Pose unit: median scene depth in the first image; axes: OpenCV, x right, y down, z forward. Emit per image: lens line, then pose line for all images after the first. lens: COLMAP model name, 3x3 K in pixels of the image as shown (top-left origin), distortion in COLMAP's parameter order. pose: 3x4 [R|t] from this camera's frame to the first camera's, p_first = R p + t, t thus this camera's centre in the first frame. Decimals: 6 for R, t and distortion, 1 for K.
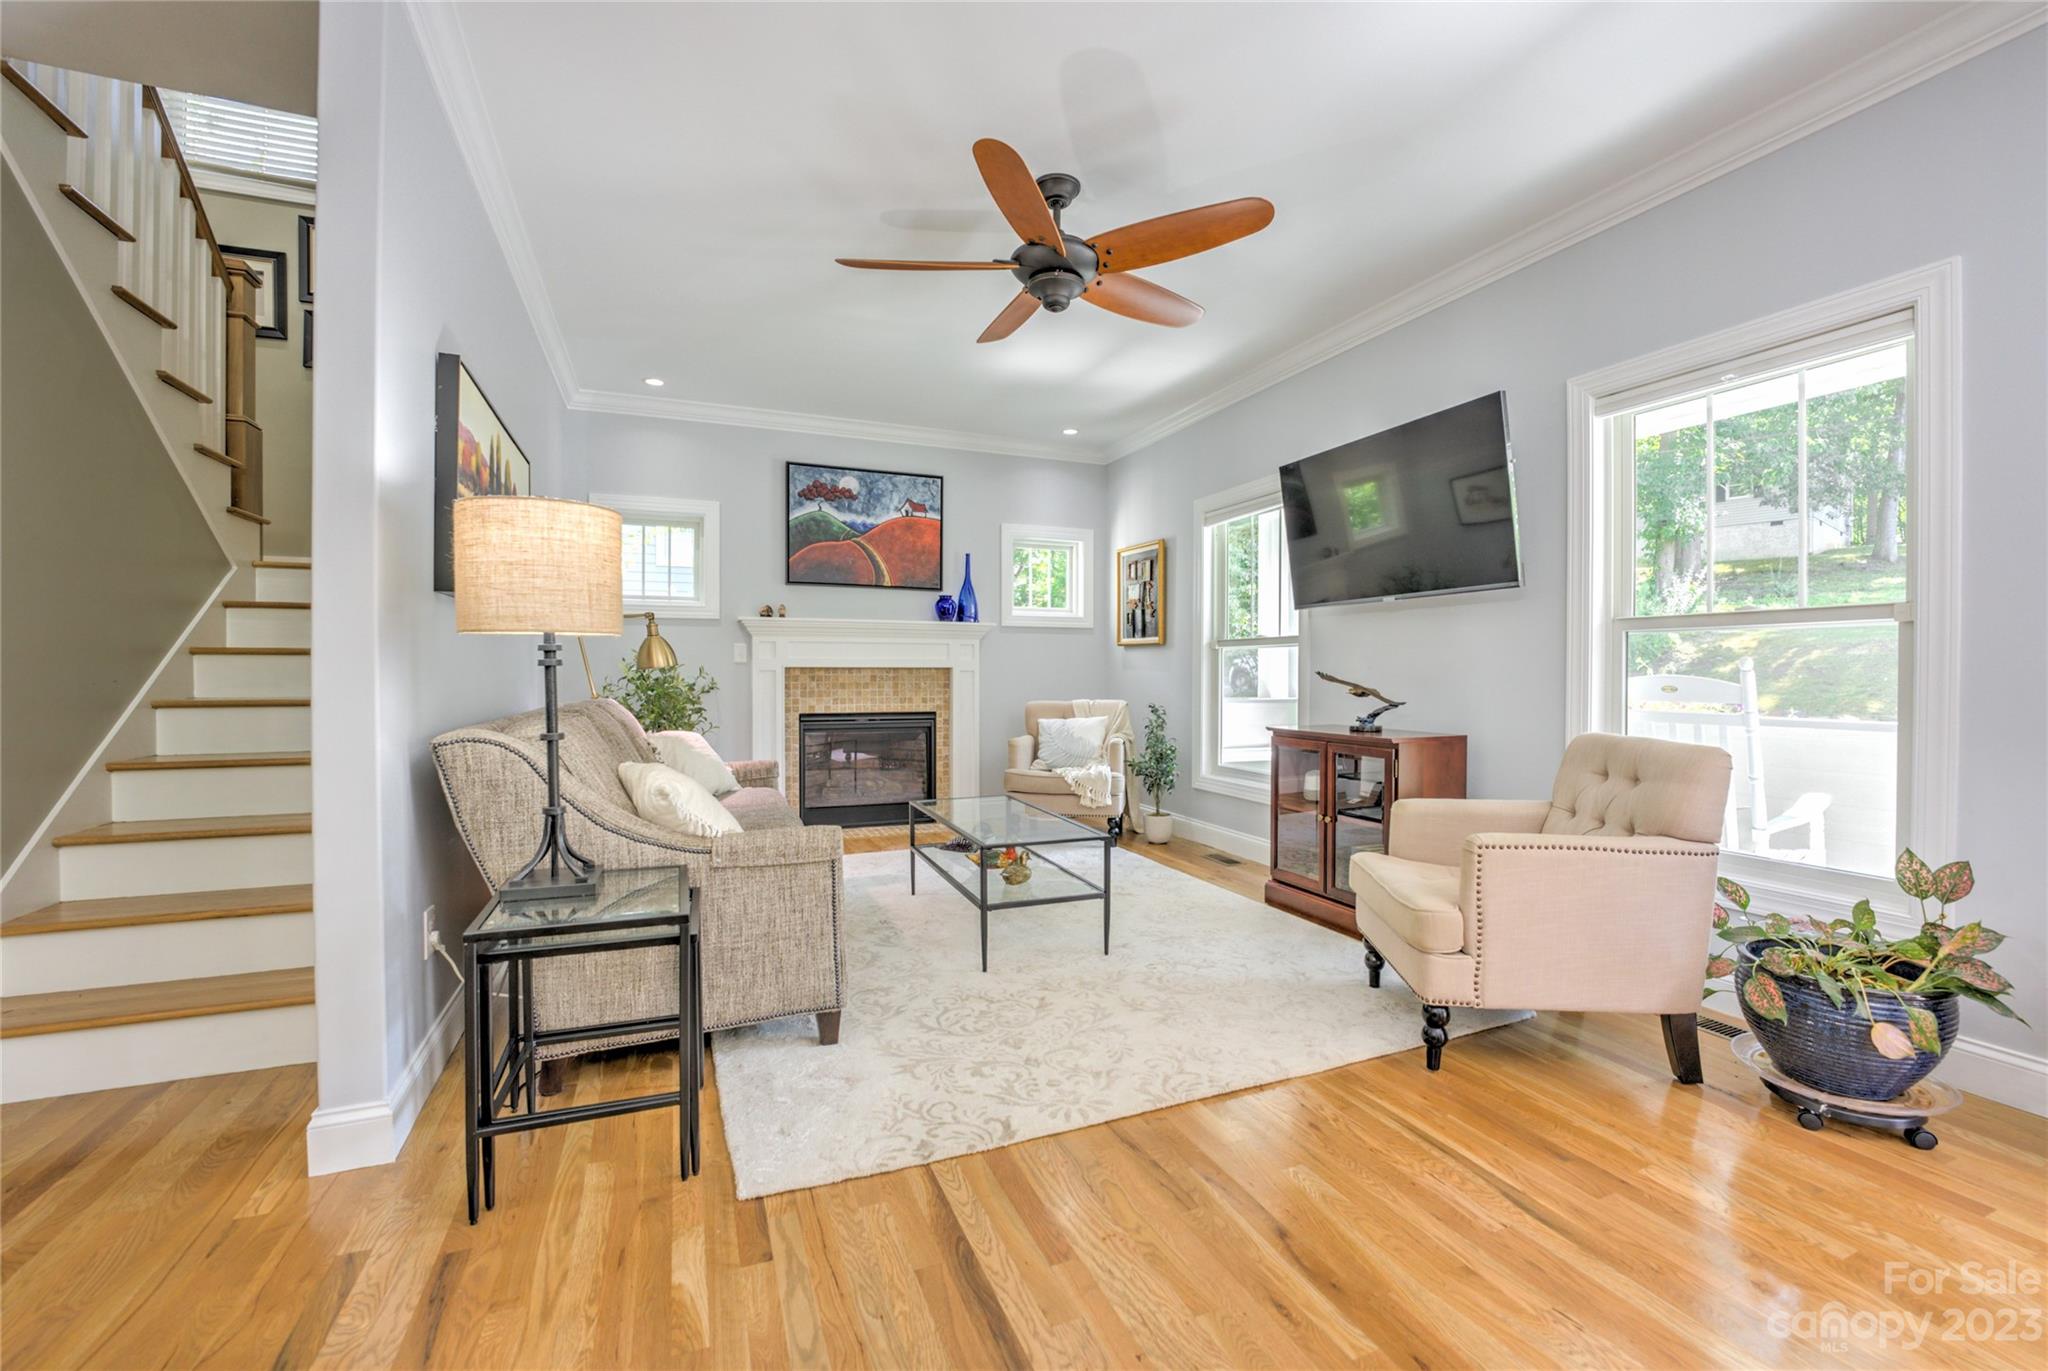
lens RADIAL K [[855.7, 0, 968.6], [0, 855.7, 693.3], [0, 0, 1]] dist [-0.024710, -0.000080]
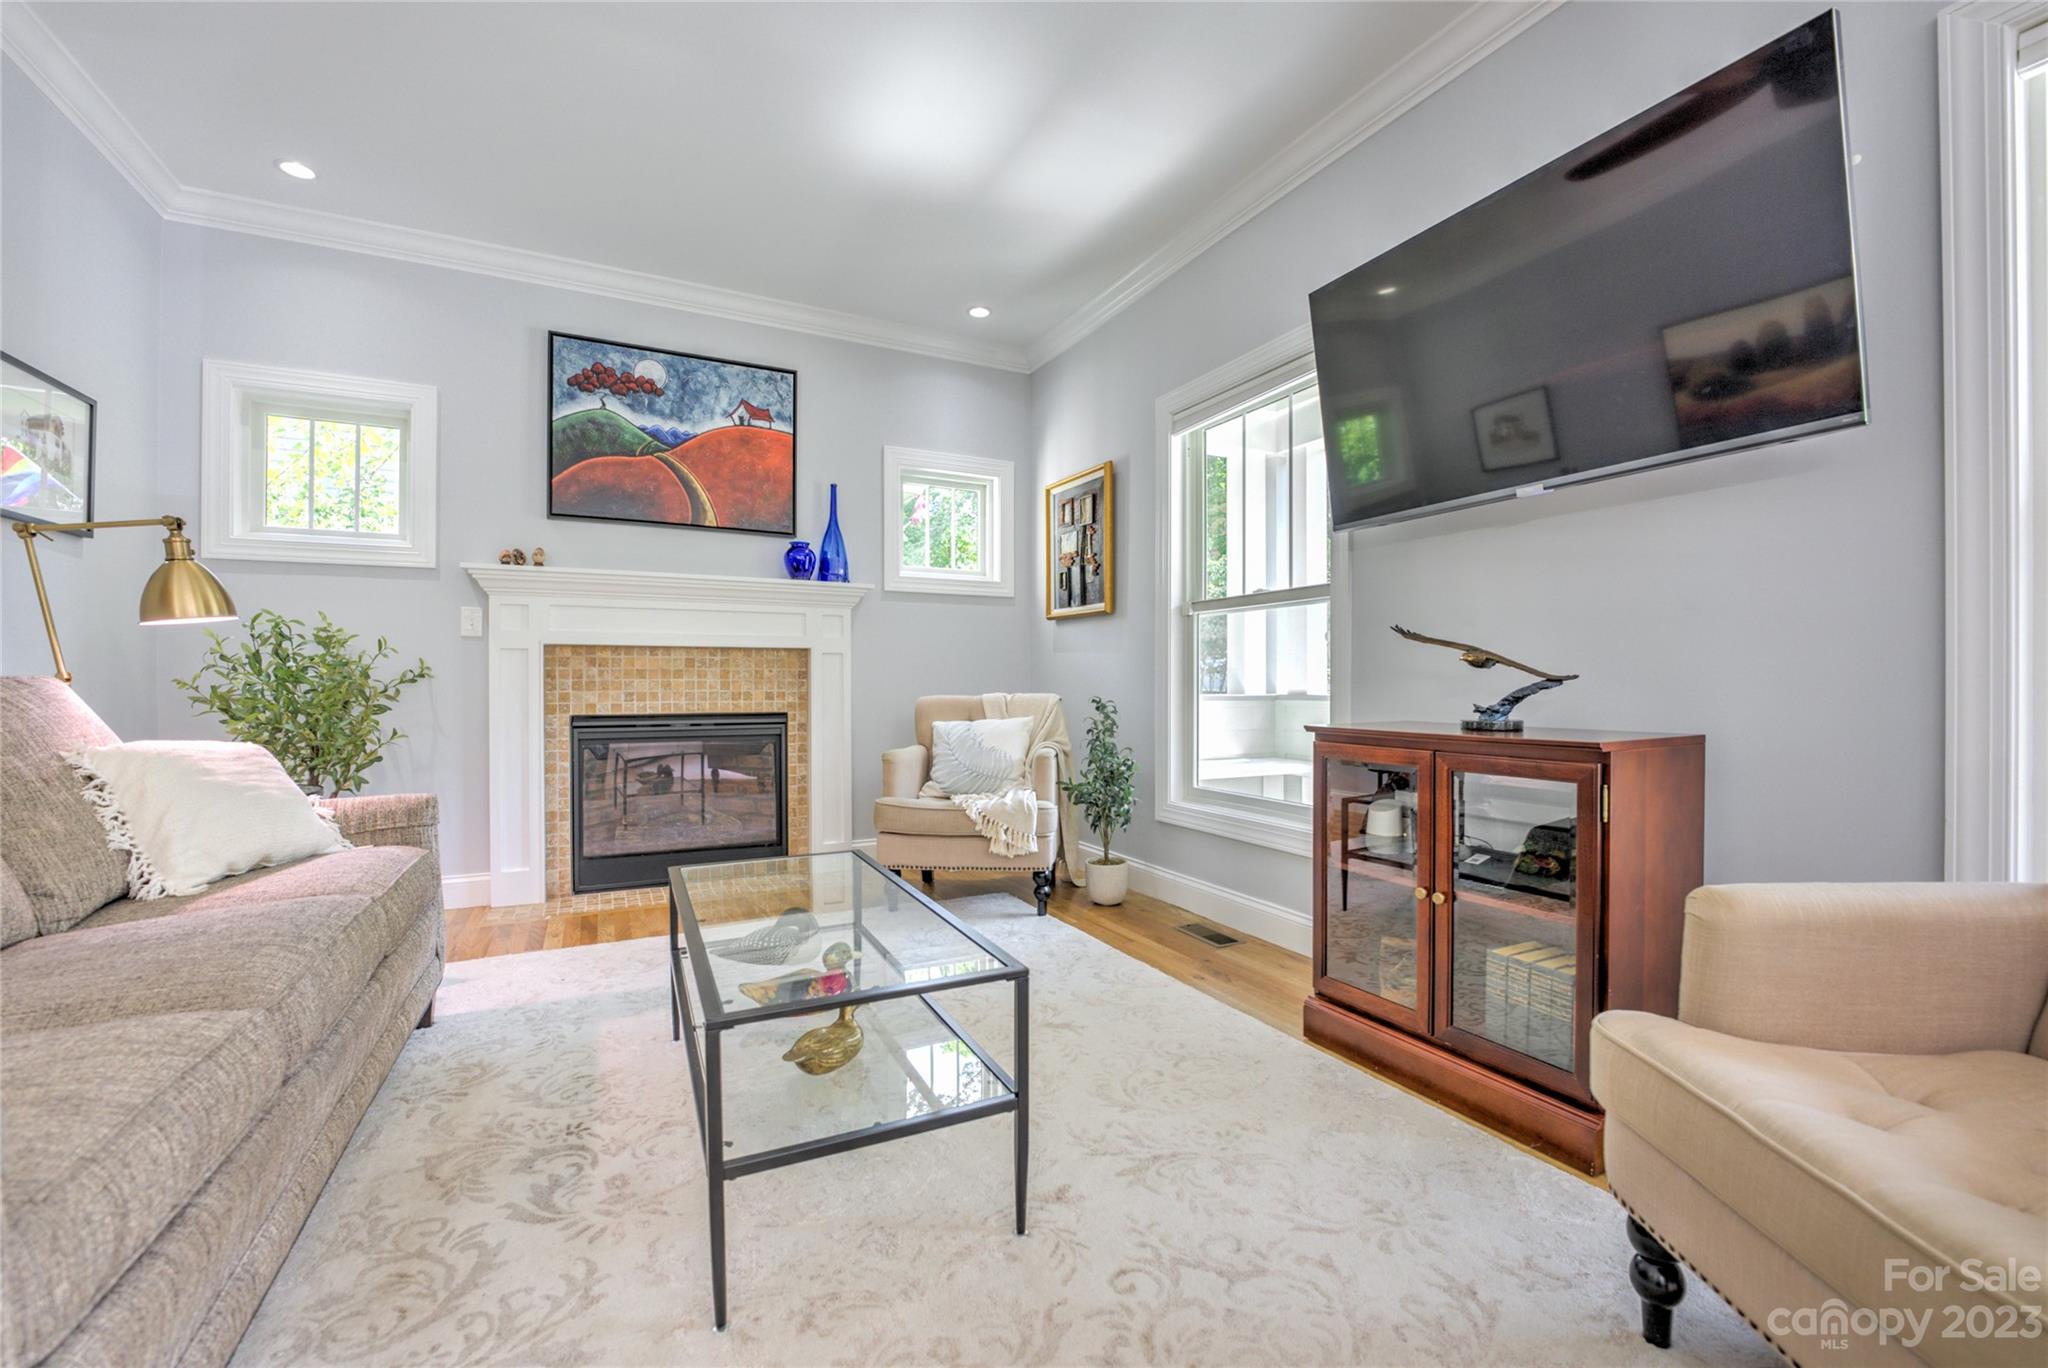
lens RADIAL K [[846.7, 0, 1024.0], [0, 846.7, 684.0], [0, 0, 1]] dist [-0.024384, -0.000225]
pose [[0.989902, 0.000627, 0.141754, 0.058750], [0.003006, 0.999672, -0.025416, 0.017786], [-0.141724, 0.025586, 0.989576, 0.324608]]
